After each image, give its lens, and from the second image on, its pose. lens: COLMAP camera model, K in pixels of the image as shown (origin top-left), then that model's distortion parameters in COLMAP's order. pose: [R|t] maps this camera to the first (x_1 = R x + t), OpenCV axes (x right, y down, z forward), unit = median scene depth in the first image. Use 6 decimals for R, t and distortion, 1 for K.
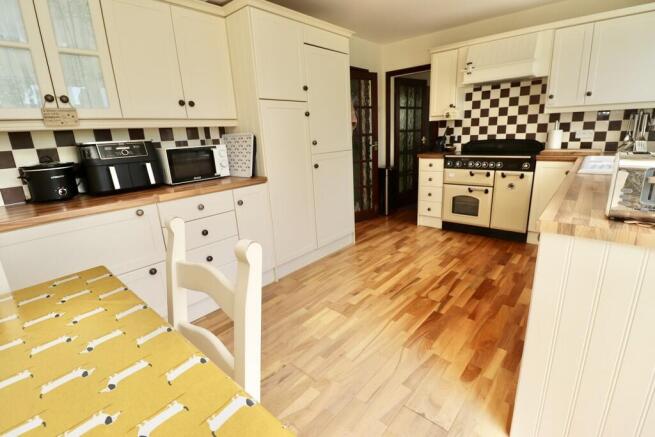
lens RADIAL K [[304.2, 0, 327.4], [0, 304.2, 216.5], [0, 0, 1]] dist [-0.007517, -0.007179]
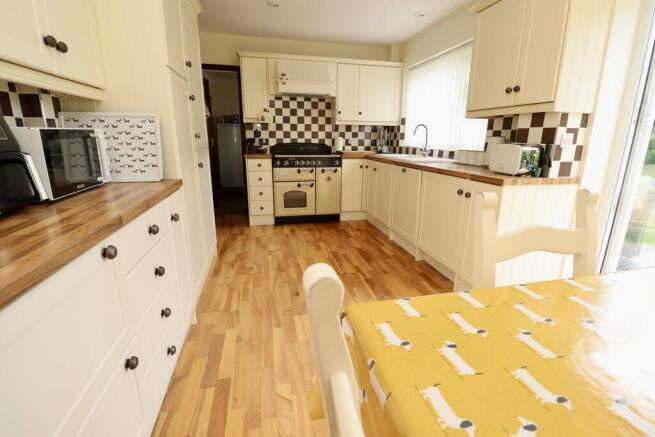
lens RADIAL K [[304.2, 0, 337.9], [0, 304.2, 216.6], [0, 0, 1]] dist [-0.007517, -0.007179]
pose [[0.570970, -0.153829, 0.806430, -0.419920], [0.175912, 0.982398, 0.062846, -0.017516], [-0.801903, 0.105978, 0.587980, 0.223675]]
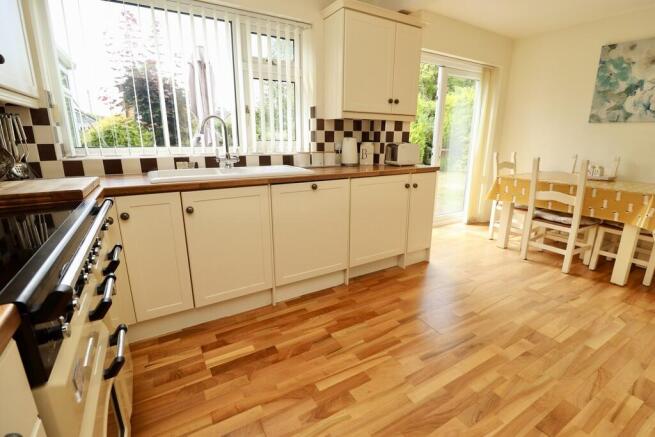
lens RADIAL K [[304.2, 0, 324.9], [0, 304.2, 217.4], [0, 0, 1]] dist [-0.007517, -0.007179]
pose [[-0.950050, -0.040236, 0.309494, 0.248174], [0.116932, 0.873534, 0.472509, -0.308866], [-0.289365, 0.485097, -0.825196, 1.153875]]
